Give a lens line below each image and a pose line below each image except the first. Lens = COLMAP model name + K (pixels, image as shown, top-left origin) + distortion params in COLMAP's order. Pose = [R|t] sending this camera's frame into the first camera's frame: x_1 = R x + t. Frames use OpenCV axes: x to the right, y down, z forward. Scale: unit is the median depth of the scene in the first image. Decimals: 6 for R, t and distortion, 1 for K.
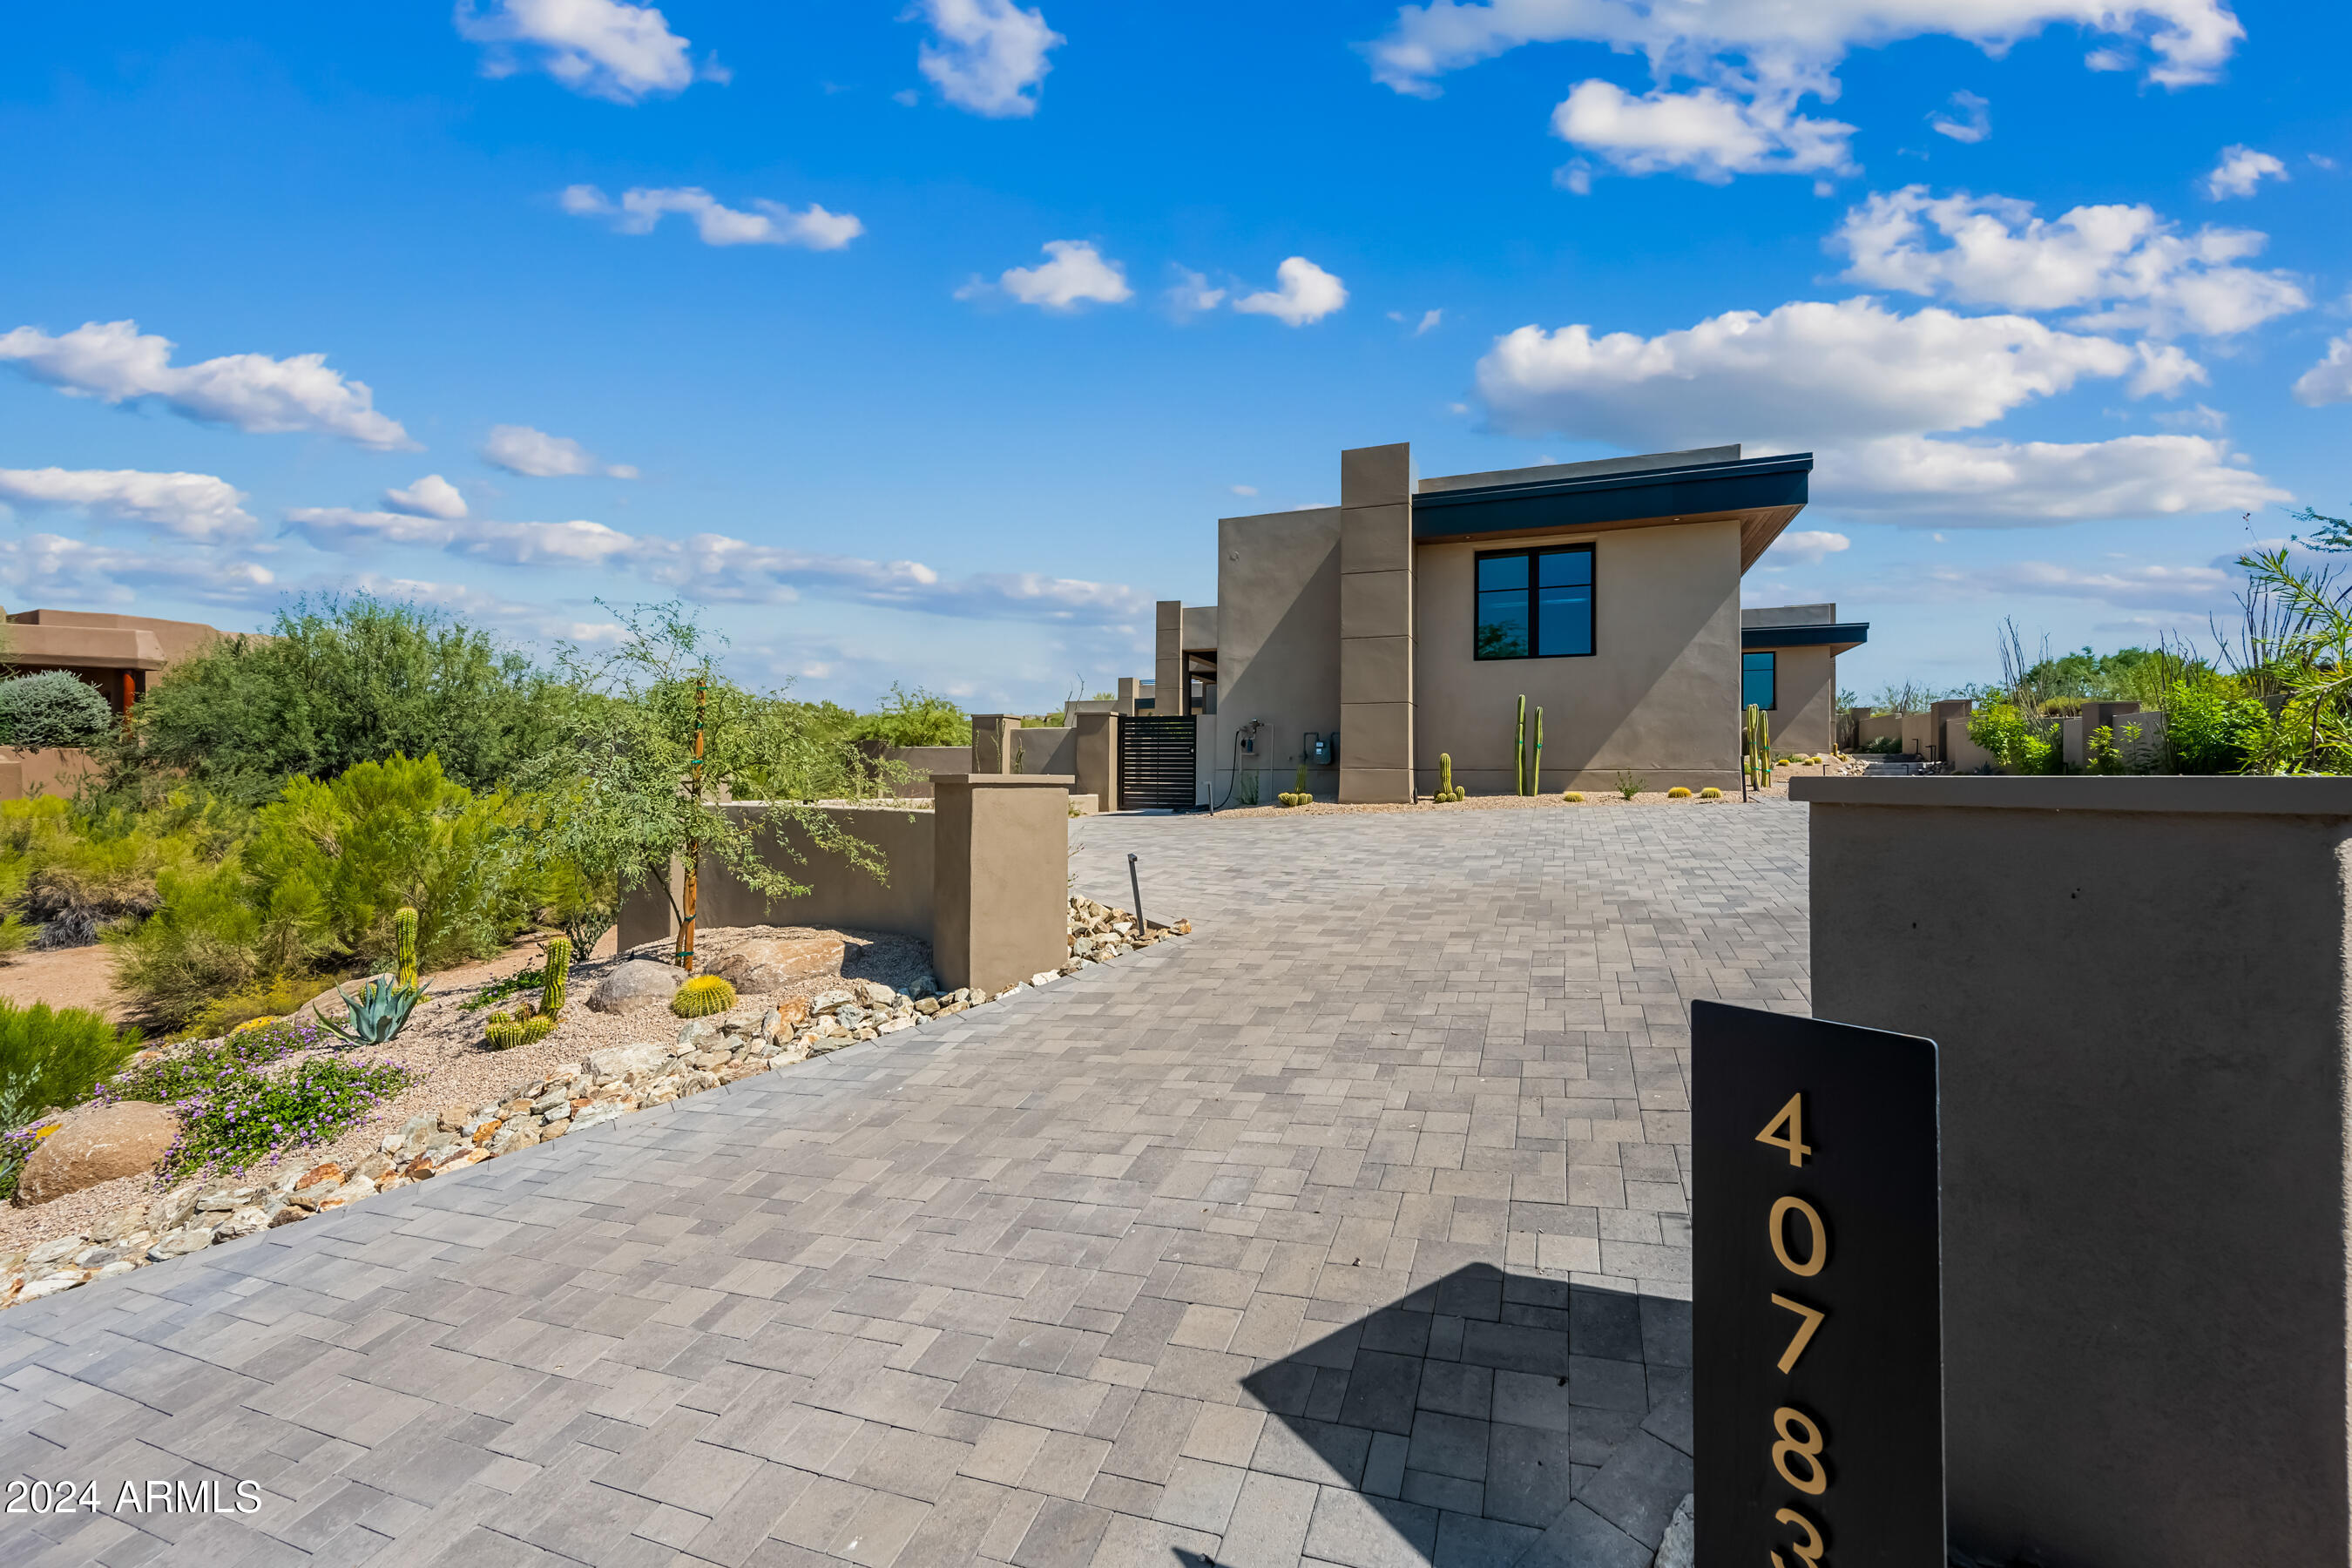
lens RADIAL K [[938.3, 0, 1160.6], [0, 938.3, 784.1], [0, 0, 1]] dist [-0.003019, 0.000074]
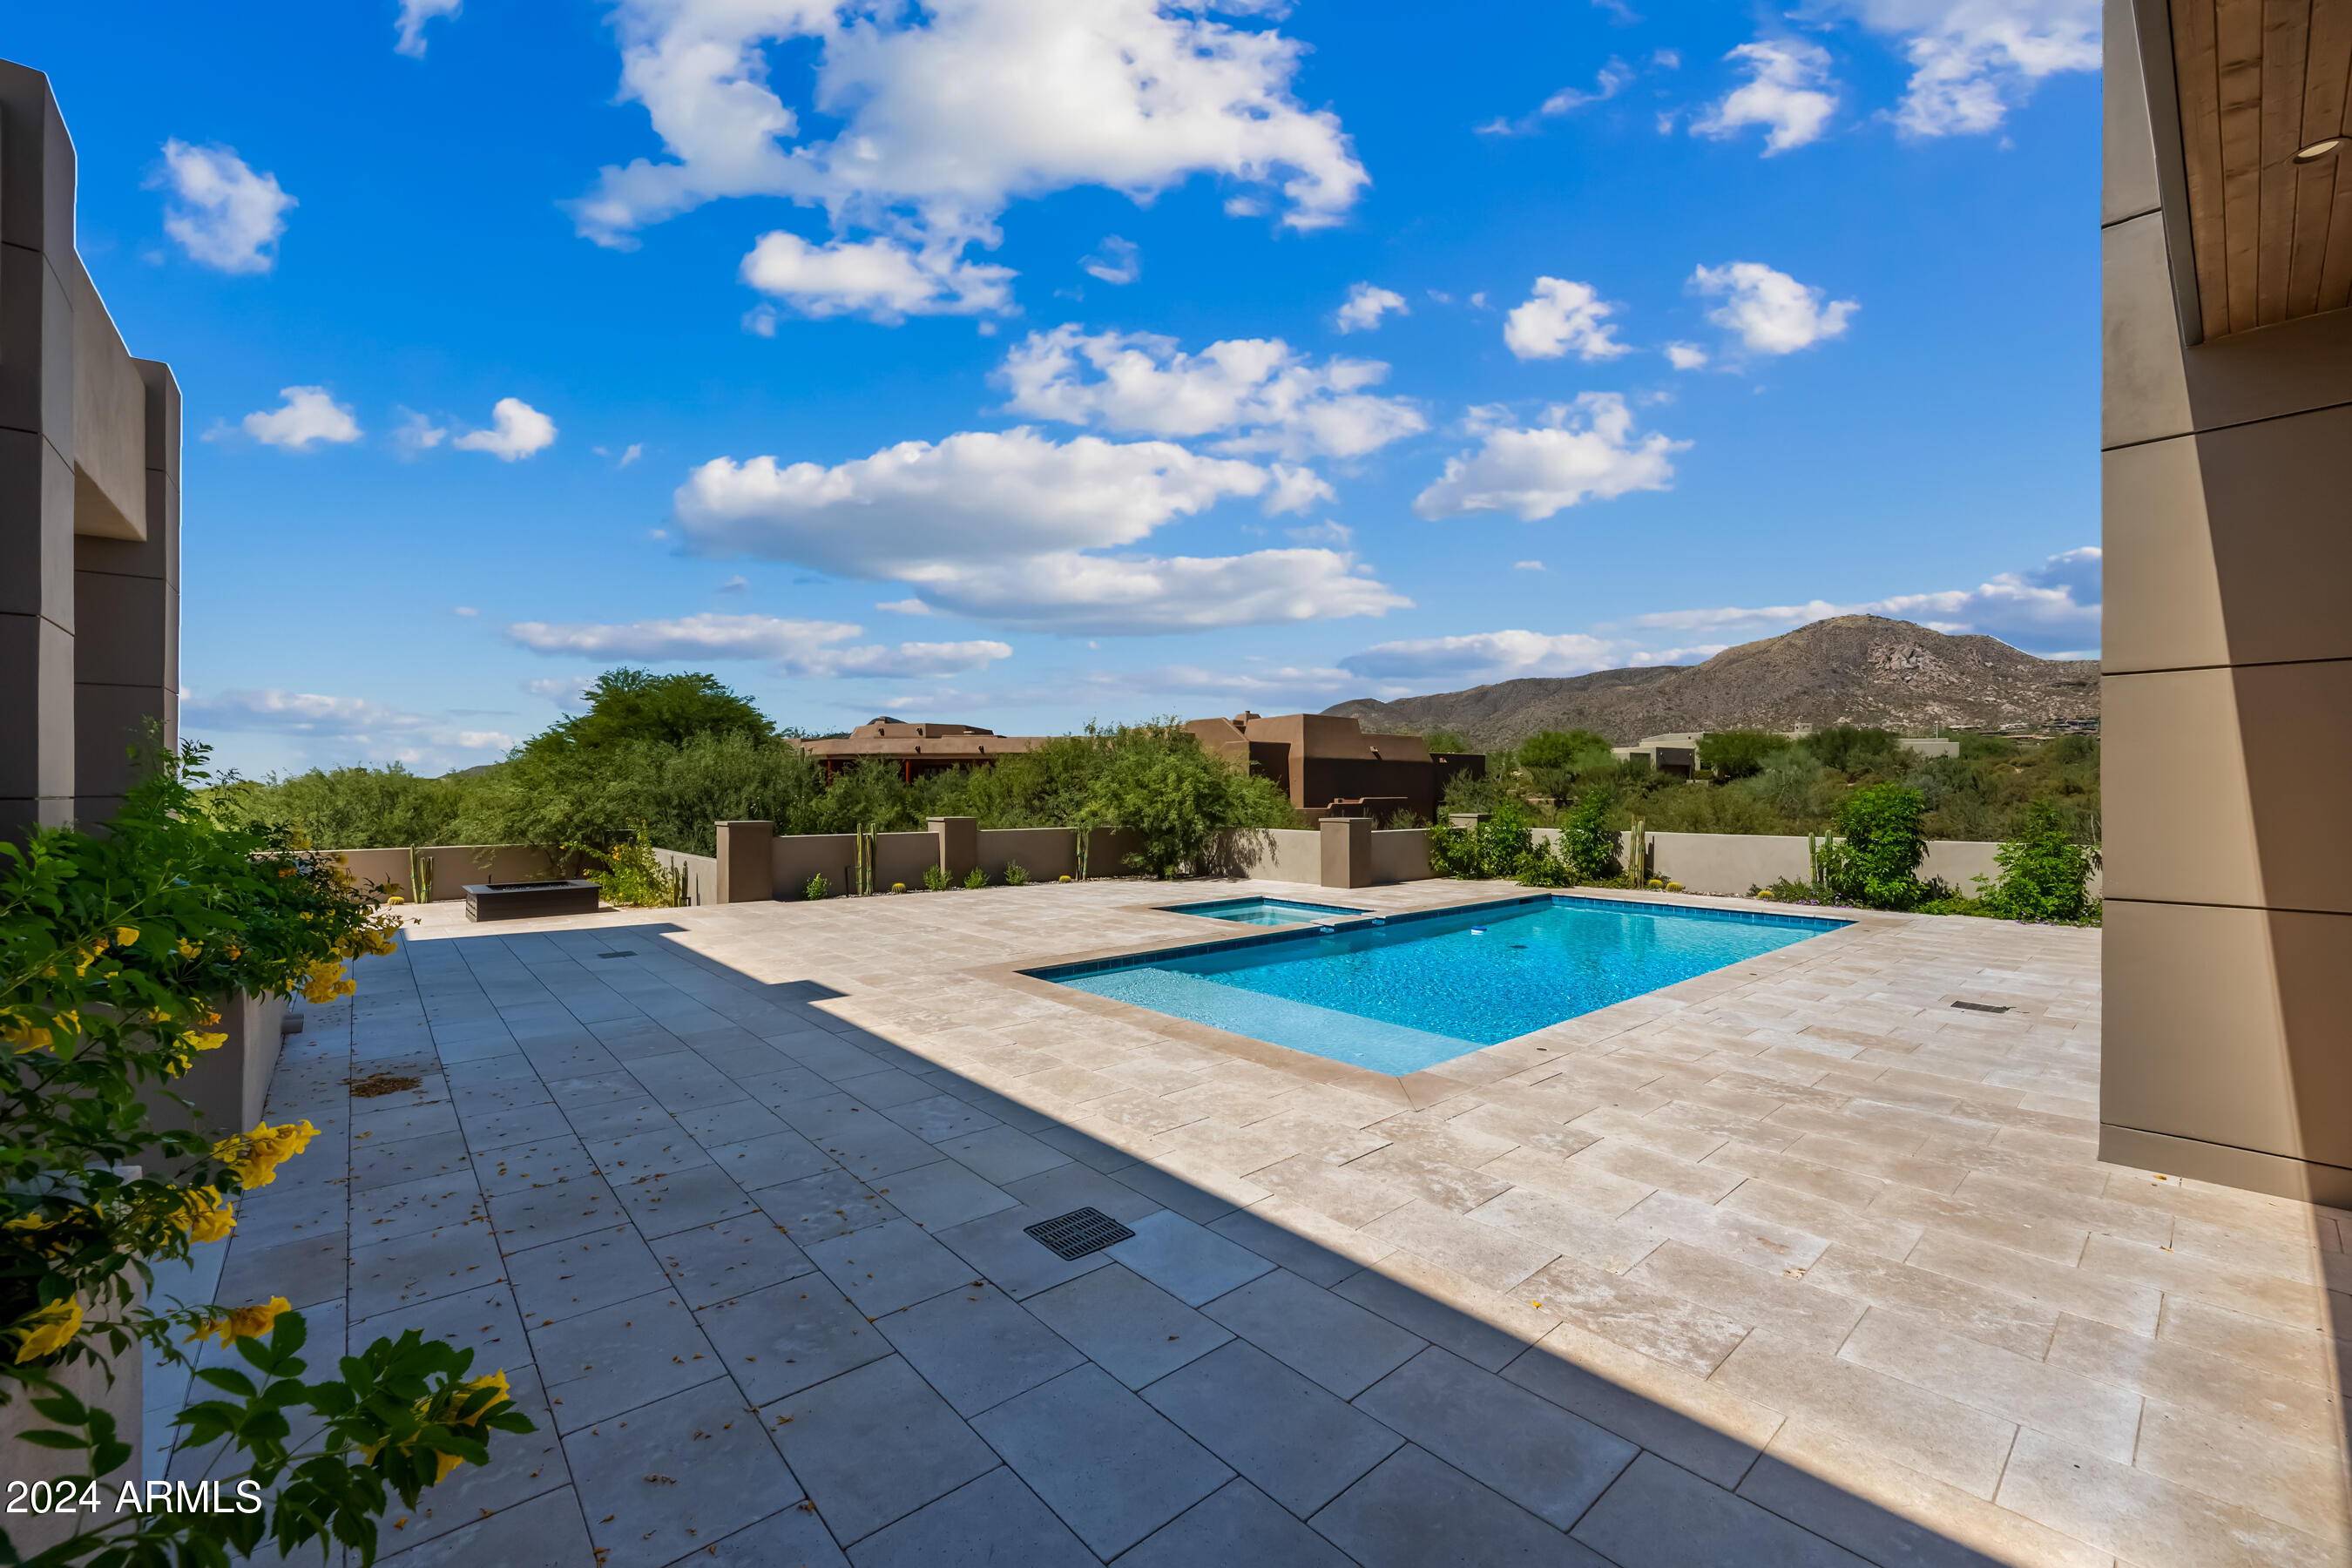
lens RADIAL K [[938.3, 0, 1201.4], [0, 938.3, 784.6], [0, 0, 1]] dist [-0.003019, 0.000074]
pose [[0.999872, -0.015212, 0.004871, 0.946780], [0.015139, 0.999776, 0.014762, -0.111657], [-0.005095, -0.014686, 0.999879, -0.112700]]
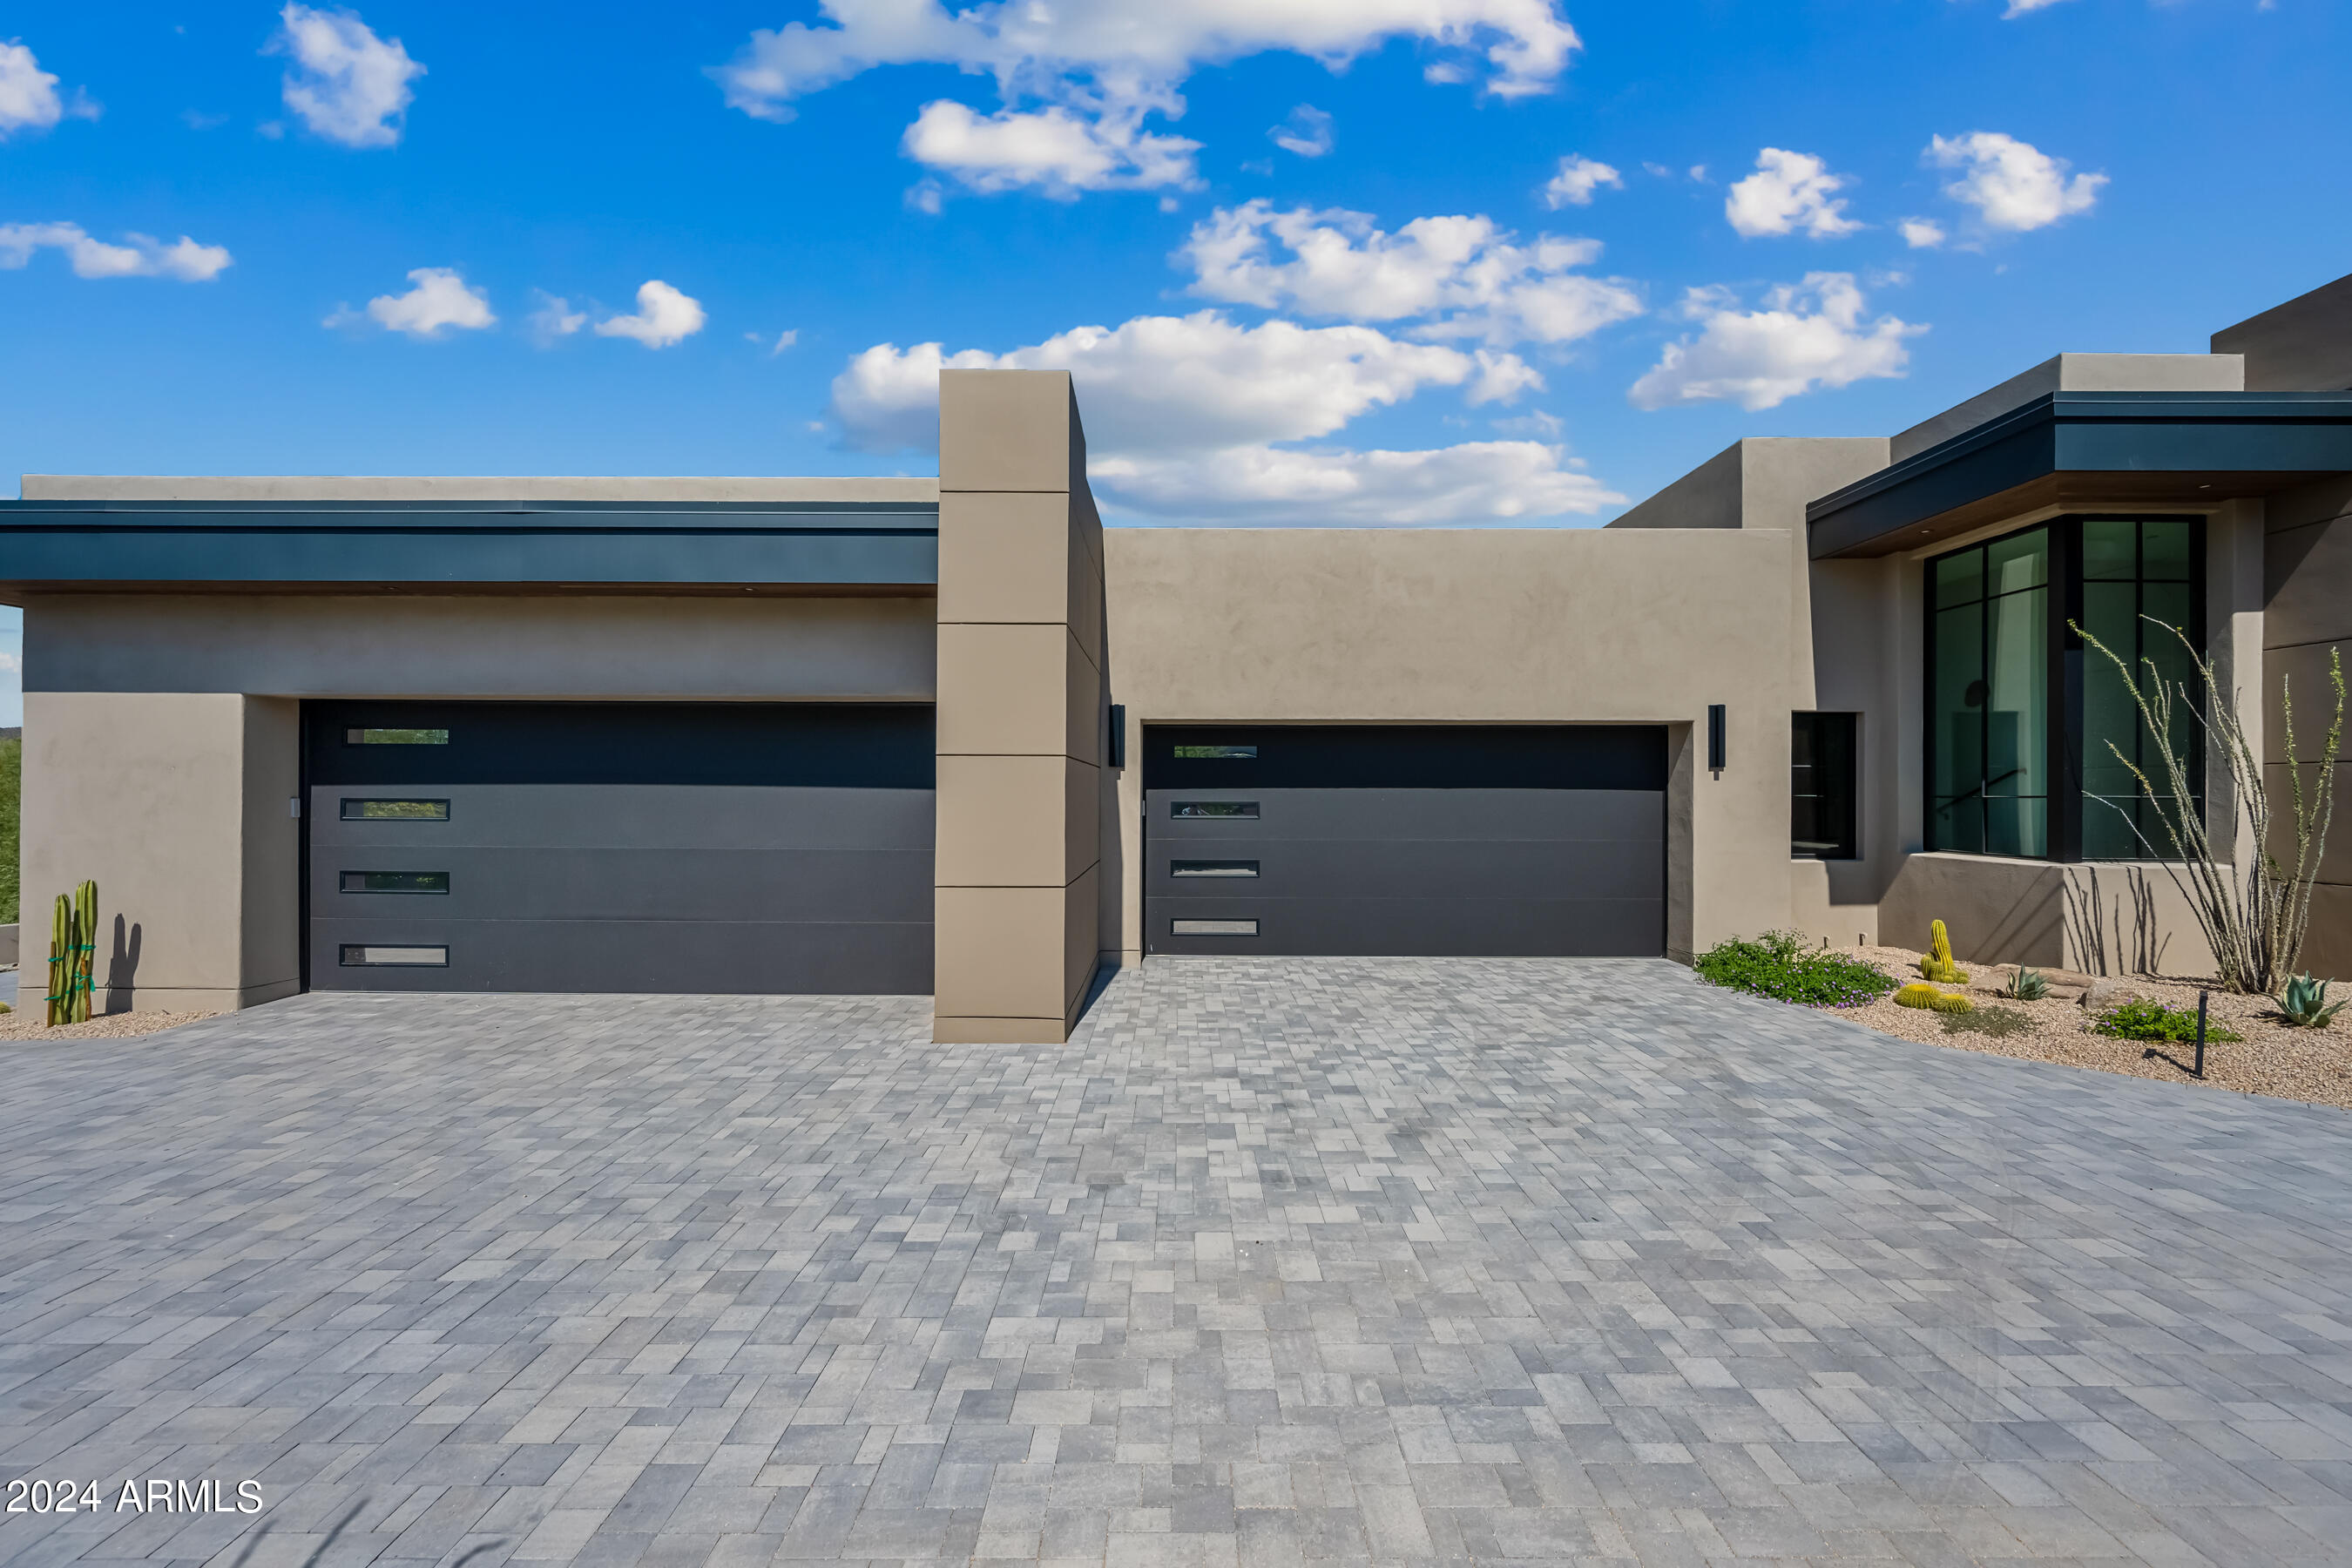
lens RADIAL K [[938.3, 0, 1189.8], [0, 938.3, 786.5], [0, 0, 1]] dist [-0.003019, 0.000074]
pose [[0.999852, -0.016750, 0.003804, 0.716329], [0.016690, 0.999745, 0.015208, -0.015387], [-0.004058, -0.015142, 0.999877, -0.034116]]
